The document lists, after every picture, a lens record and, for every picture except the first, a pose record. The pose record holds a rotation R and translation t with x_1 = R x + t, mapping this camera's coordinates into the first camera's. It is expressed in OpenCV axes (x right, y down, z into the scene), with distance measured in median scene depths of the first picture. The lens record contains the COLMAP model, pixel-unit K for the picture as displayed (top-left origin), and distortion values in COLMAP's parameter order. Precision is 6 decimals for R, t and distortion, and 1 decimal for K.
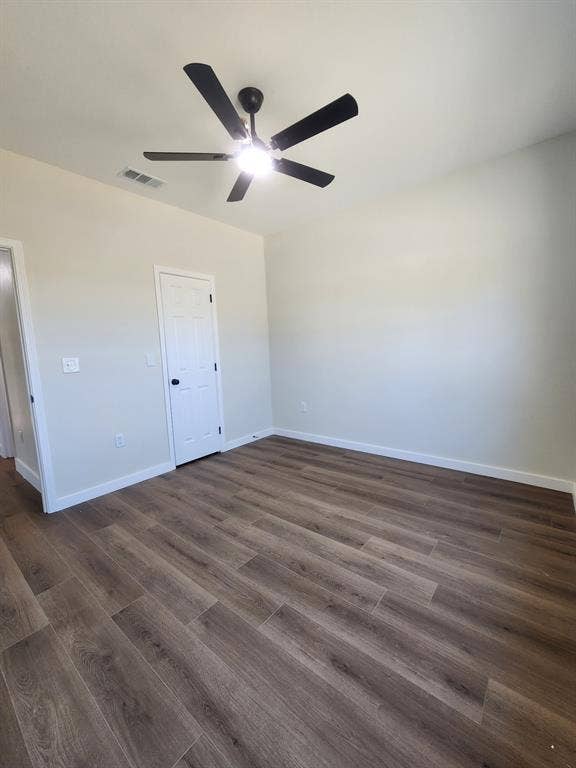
lens RADIAL K [[315.4, 0, 291.0], [0, 315.4, 380.6], [0, 0, 1]] dist [0.001671, 0.000617]
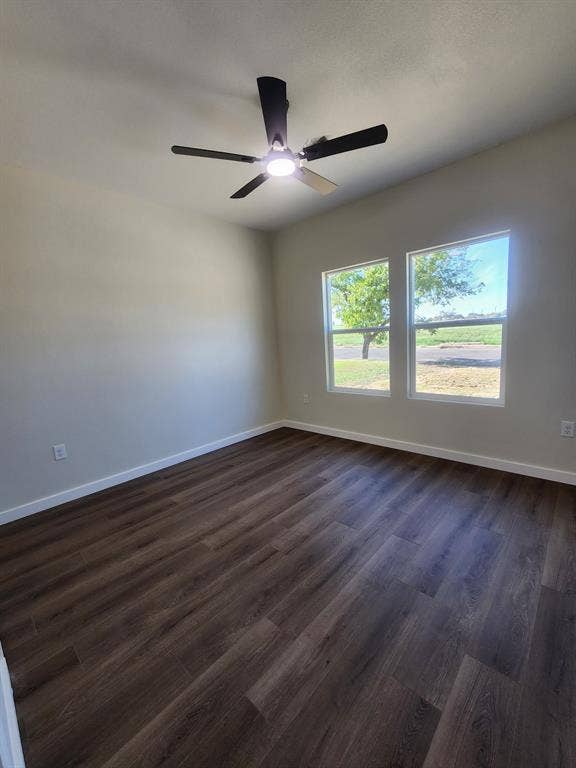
lens RADIAL K [[315.4, 0, 290.5], [0, 315.4, 378.9], [0, 0, 1]] dist [0.001671, 0.000617]
pose [[0.075844, -0.093559, 0.992721, -0.941946], [0.169085, 0.982376, 0.079665, -0.061817], [-0.982679, 0.161812, 0.090327, 0.757960]]
